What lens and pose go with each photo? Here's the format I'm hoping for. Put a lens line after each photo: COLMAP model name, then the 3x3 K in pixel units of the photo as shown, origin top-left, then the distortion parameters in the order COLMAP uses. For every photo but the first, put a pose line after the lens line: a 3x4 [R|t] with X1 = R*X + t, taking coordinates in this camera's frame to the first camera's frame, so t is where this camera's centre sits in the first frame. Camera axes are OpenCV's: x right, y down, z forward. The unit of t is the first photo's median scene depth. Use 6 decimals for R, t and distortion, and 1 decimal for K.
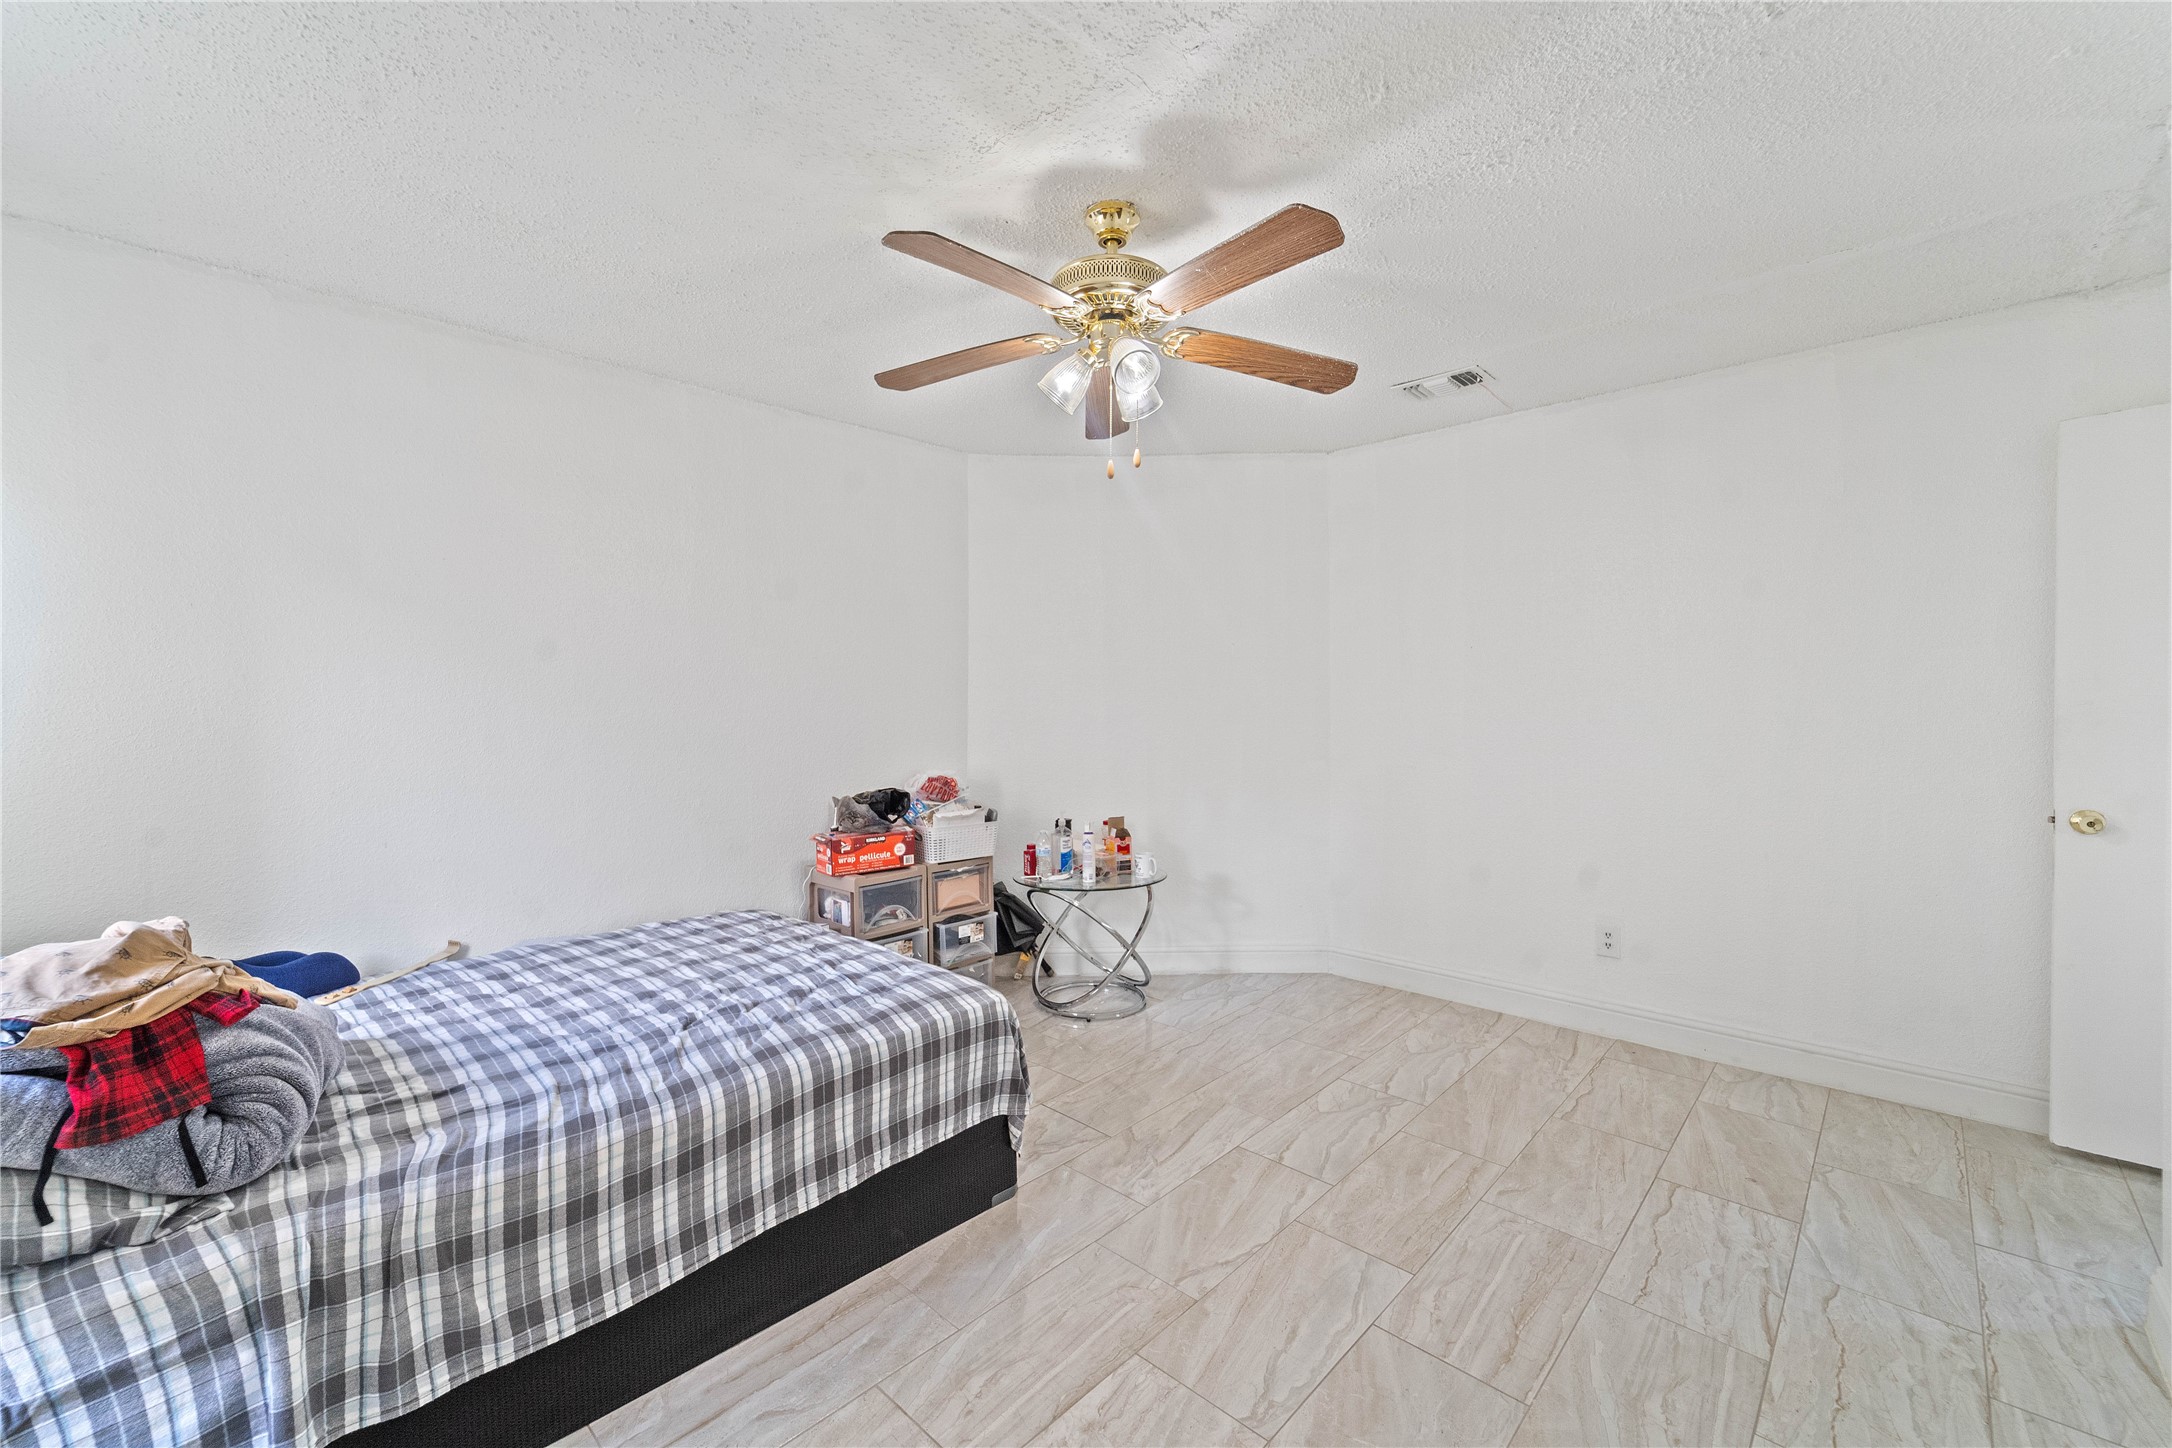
lens RADIAL K [[873.3, 0, 1092.9], [0, 873.3, 715.0], [0, 0, 1]] dist [0.001452, -0.001653]
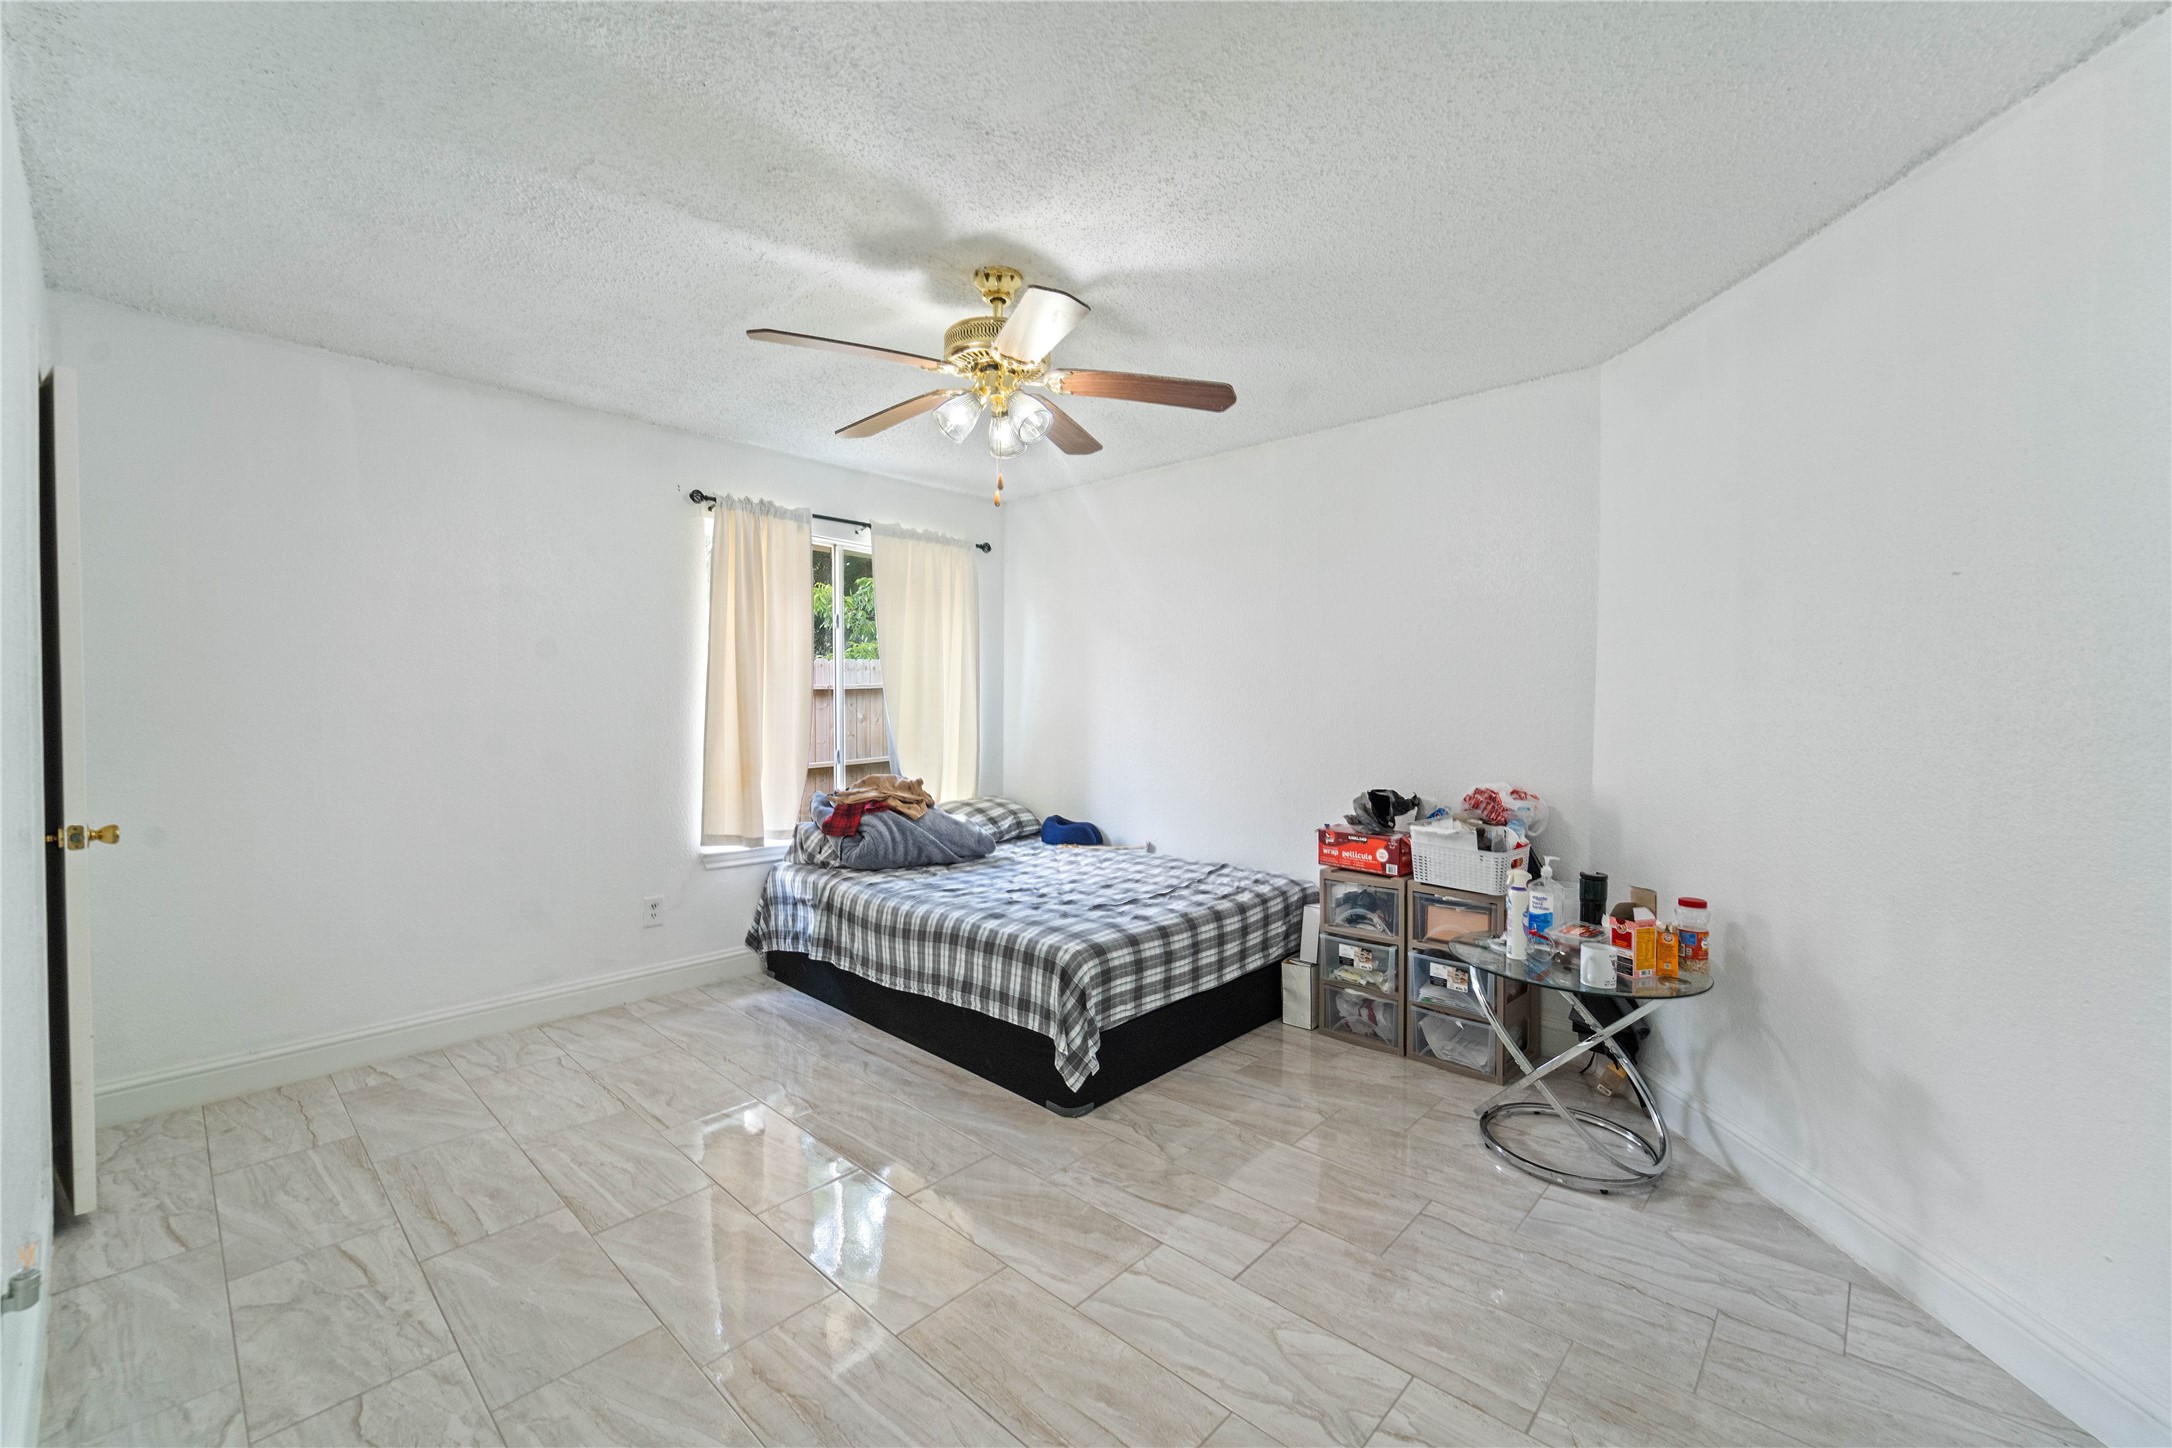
lens RADIAL K [[873.3, 0, 1092.9], [0, 873.3, 715.3], [0, 0, 1]] dist [0.001452, -0.001653]
pose [[0.009351, 0.025238, -0.999638, 0.716545], [-0.017036, 0.999540, 0.025076, -0.016333], [0.999811, 0.016796, 0.009776, 0.674476]]
